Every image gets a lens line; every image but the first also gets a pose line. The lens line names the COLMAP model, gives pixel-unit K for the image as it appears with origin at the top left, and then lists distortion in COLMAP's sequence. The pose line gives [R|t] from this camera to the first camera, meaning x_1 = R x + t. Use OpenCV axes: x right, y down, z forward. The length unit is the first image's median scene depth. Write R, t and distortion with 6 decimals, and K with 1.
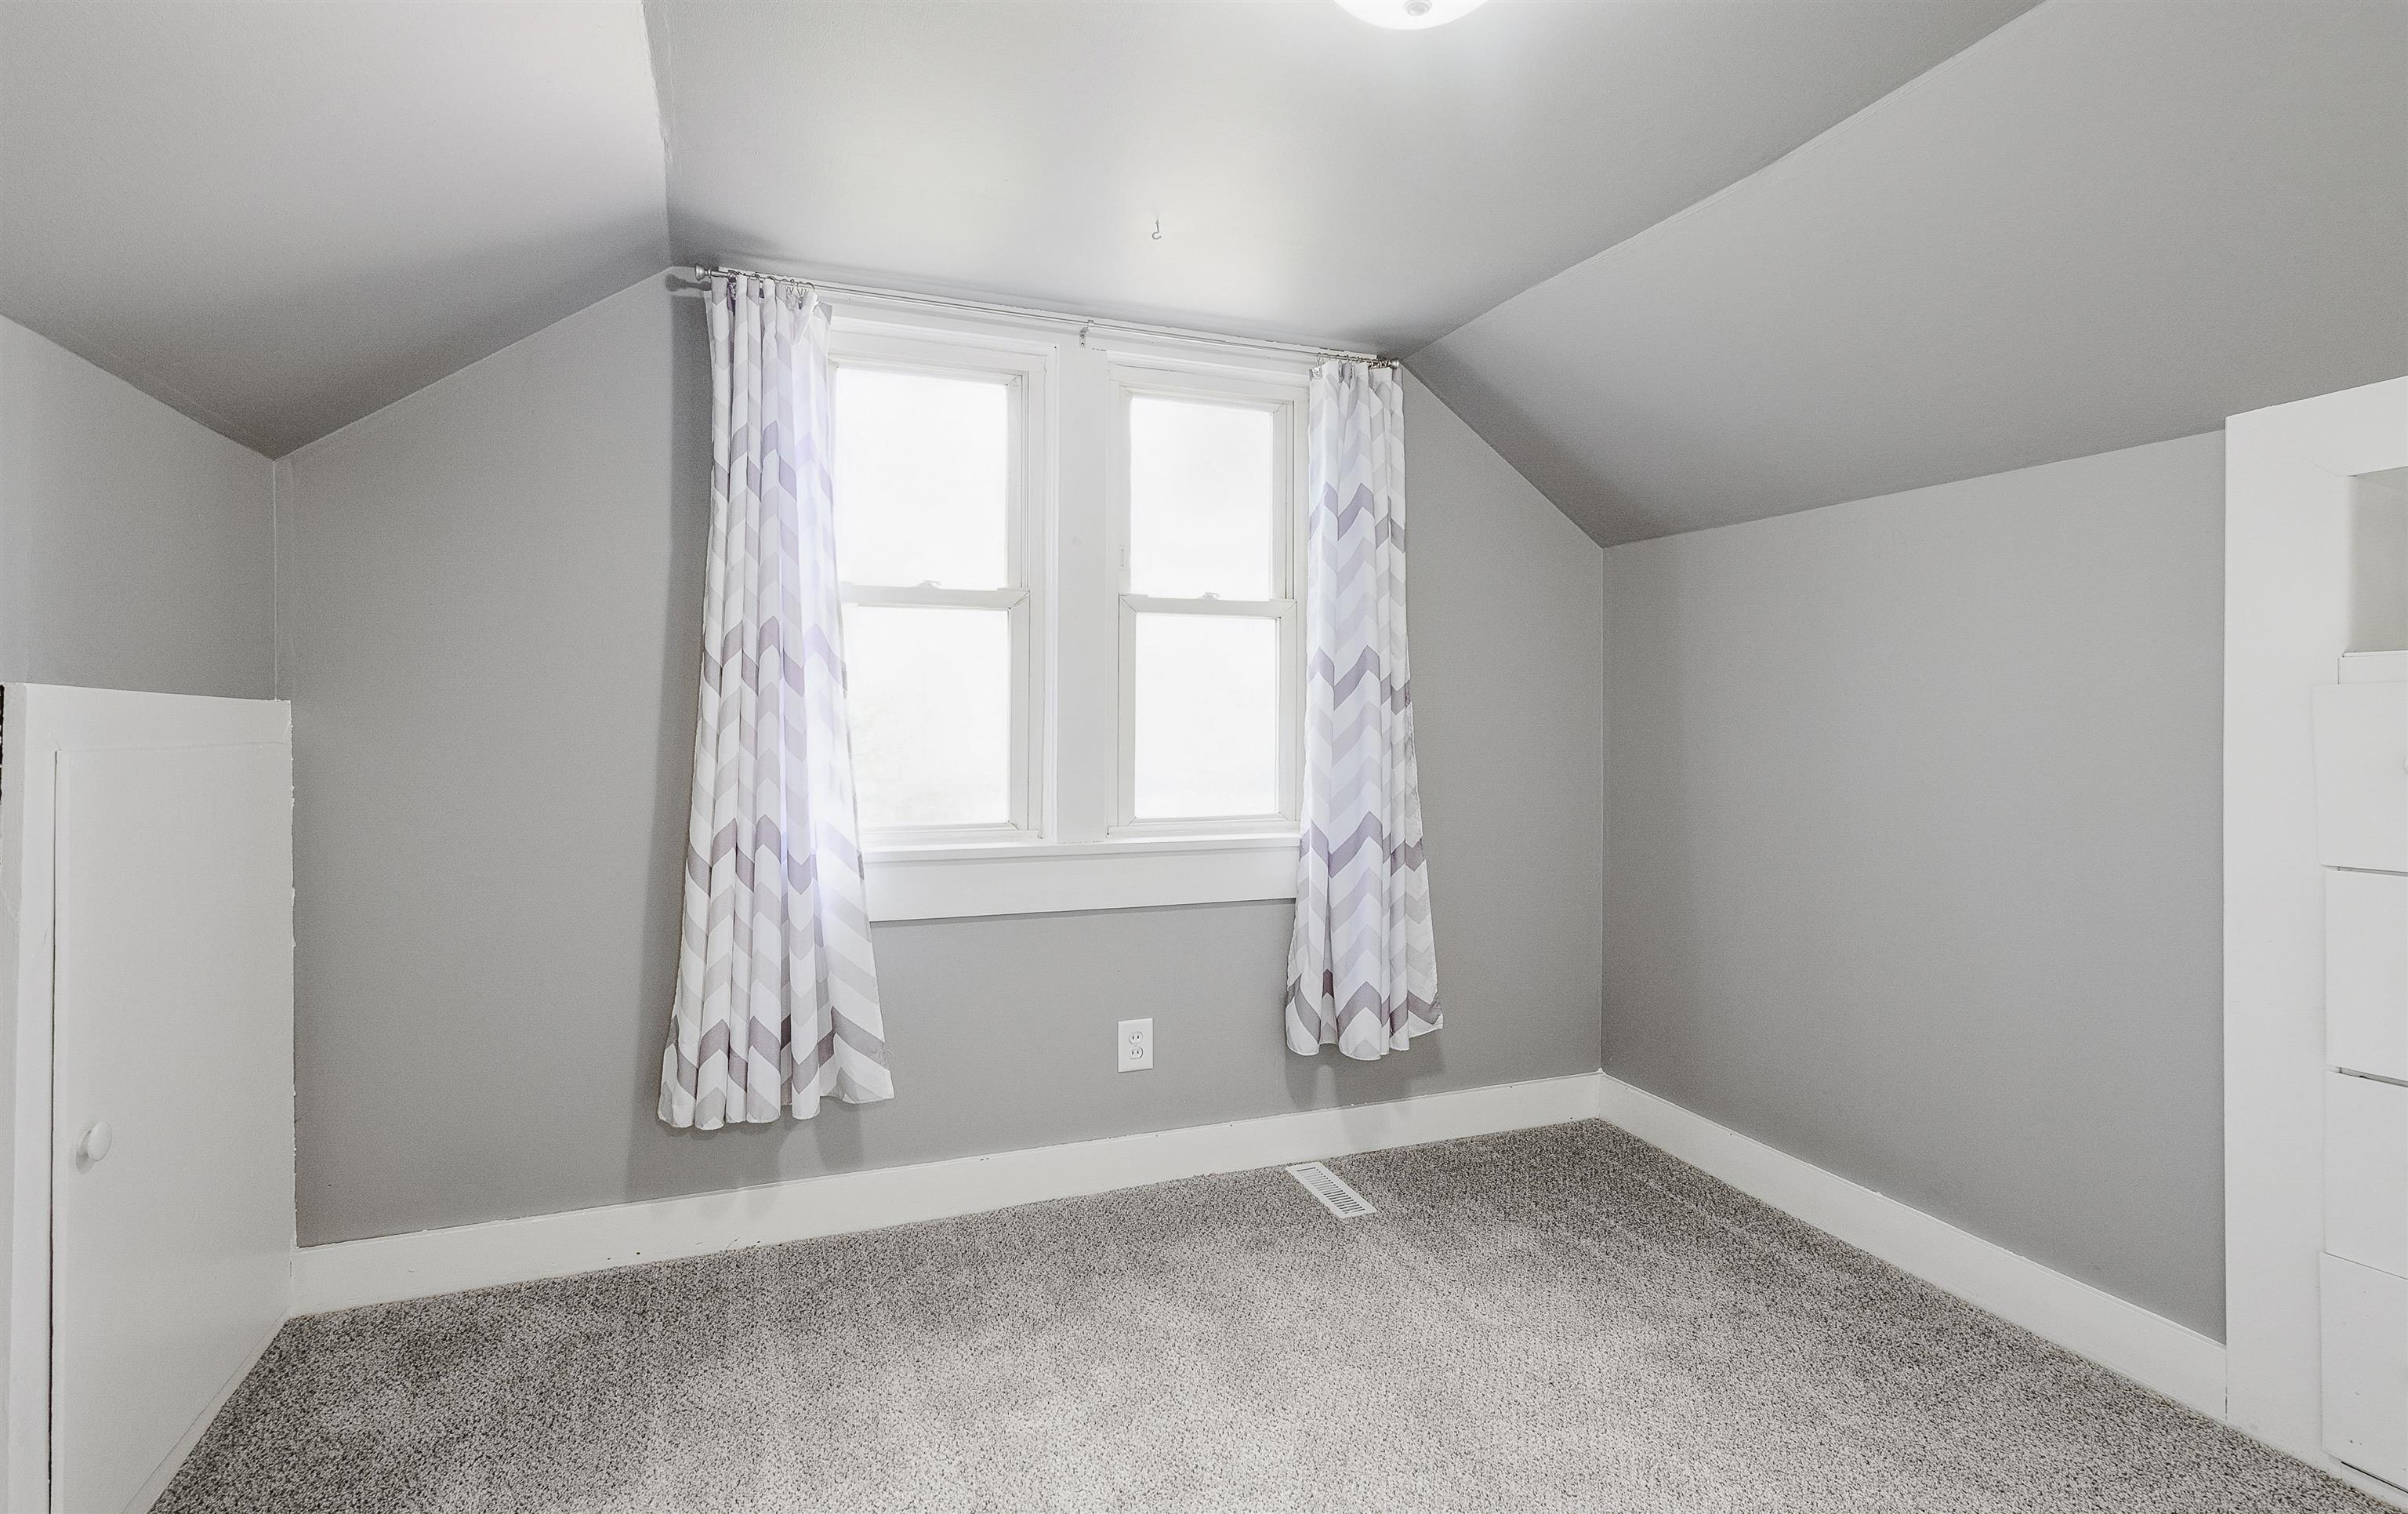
lens RADIAL K [[1201.4, 0, 1210.9], [0, 1201.4, 728.3], [0, 0, 1]] dist [0.003476, 0.000255]
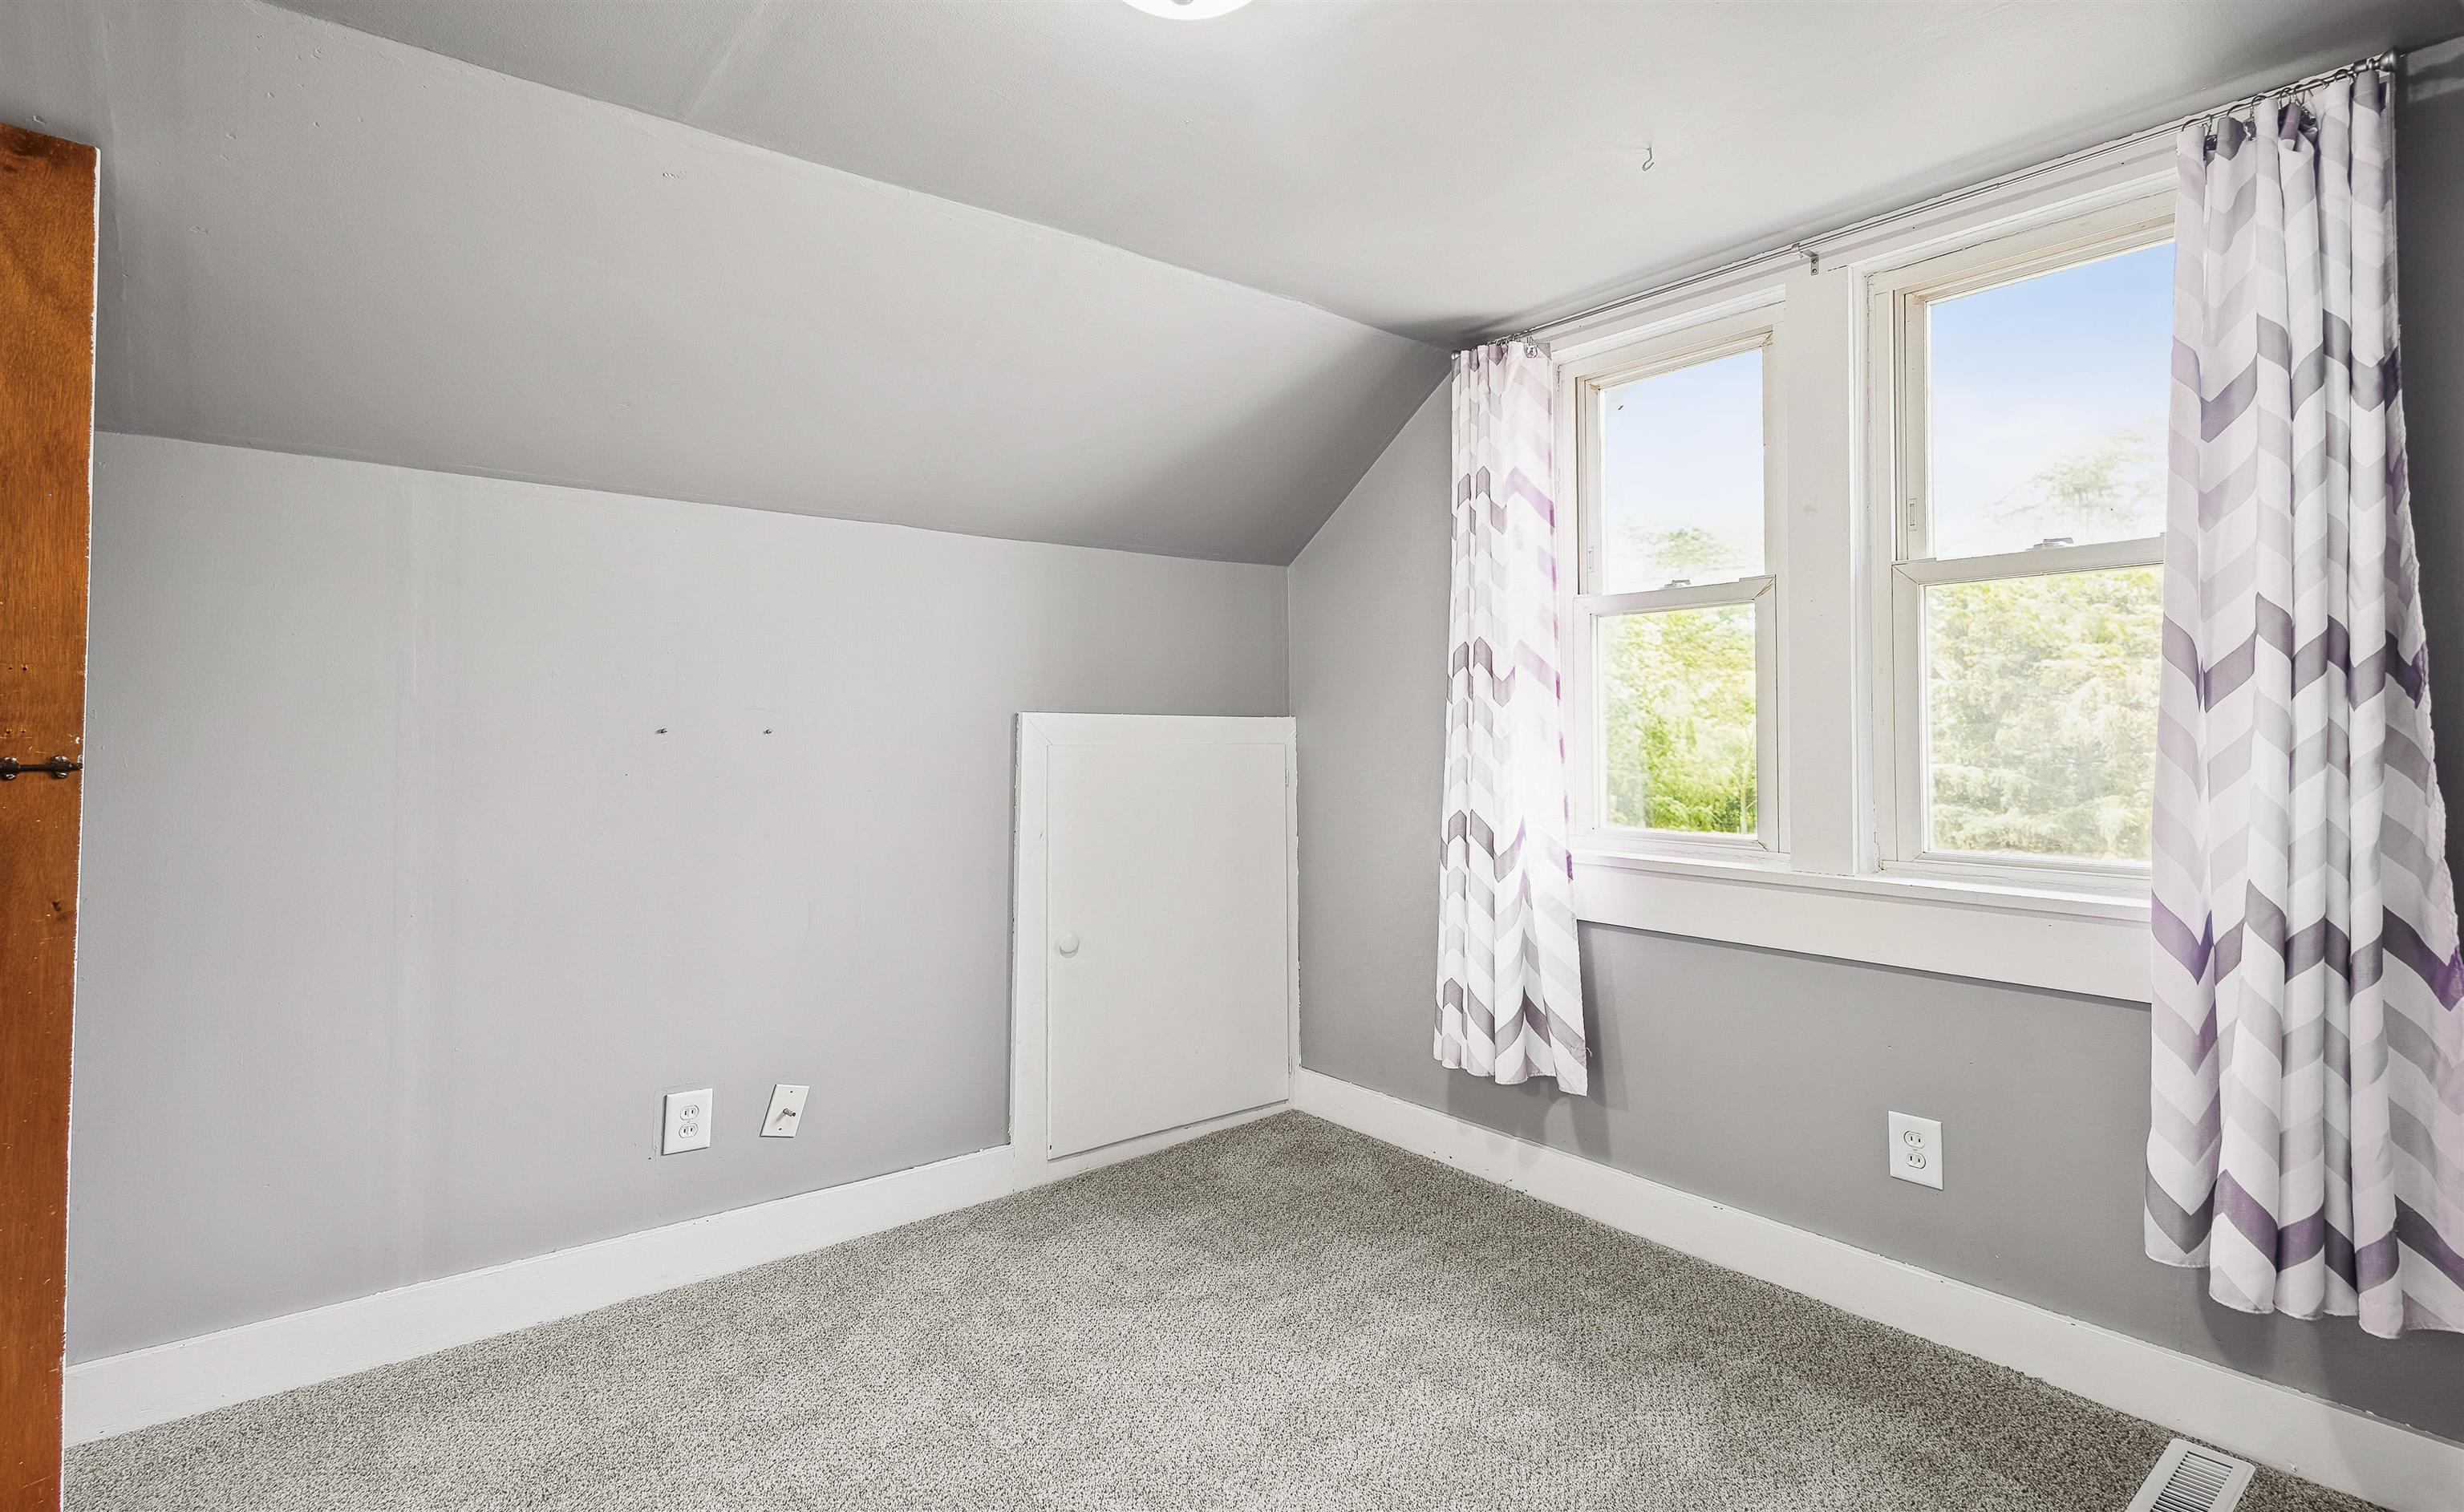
lens RADIAL K [[1172.1, 0, 1235.9], [0, 1172.1, 726.0], [0, 0, 1]] dist [-0.000135, -0.000602]
pose [[0.287241, -0.006561, -0.957836, 0.600904], [0.001093, 0.999978, -0.006521, -0.001483], [0.957858, 0.000826, 0.287241, 0.422200]]
